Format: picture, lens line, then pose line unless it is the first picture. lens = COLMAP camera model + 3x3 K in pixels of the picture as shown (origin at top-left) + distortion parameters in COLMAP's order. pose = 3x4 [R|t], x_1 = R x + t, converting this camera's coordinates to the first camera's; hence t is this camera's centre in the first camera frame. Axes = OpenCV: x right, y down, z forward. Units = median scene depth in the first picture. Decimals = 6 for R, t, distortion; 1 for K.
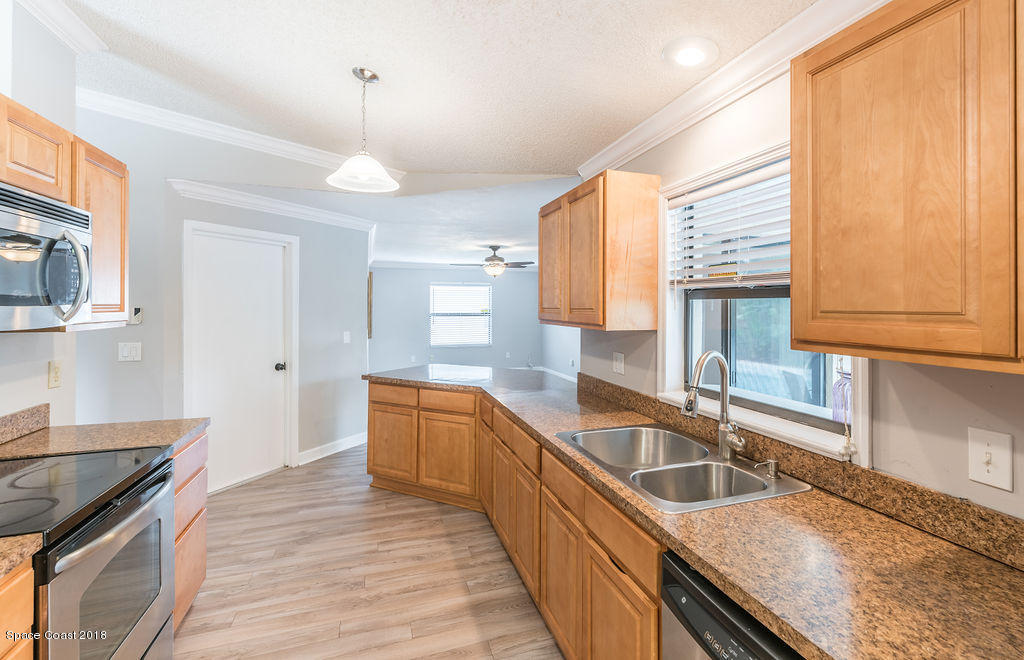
lens RADIAL K [[450.9, 0, 529.1], [0, 450.9, 305.2], [0, 0, 1]] dist [0.000135, -0.000203]
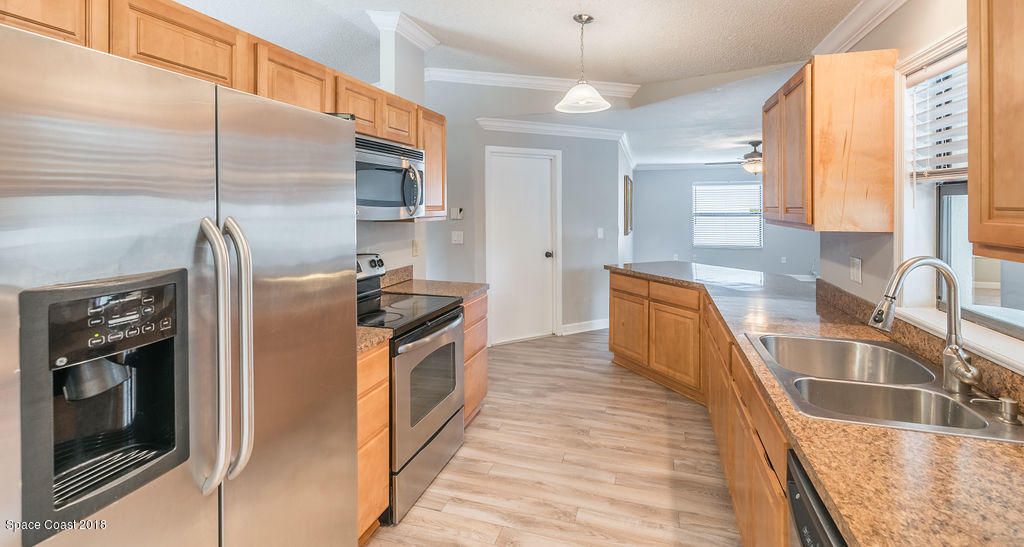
lens RADIAL K [[438.8, 0, 521.6], [0, 438.8, 207.4], [0, 0, 1]] dist [-0.000932, 0.000301]
pose [[0.808280, -0.003962, -0.588786, 0.207553], [0.006366, 0.999978, 0.002011, 0.002305], [0.588764, -0.005374, 0.808287, -0.072561]]
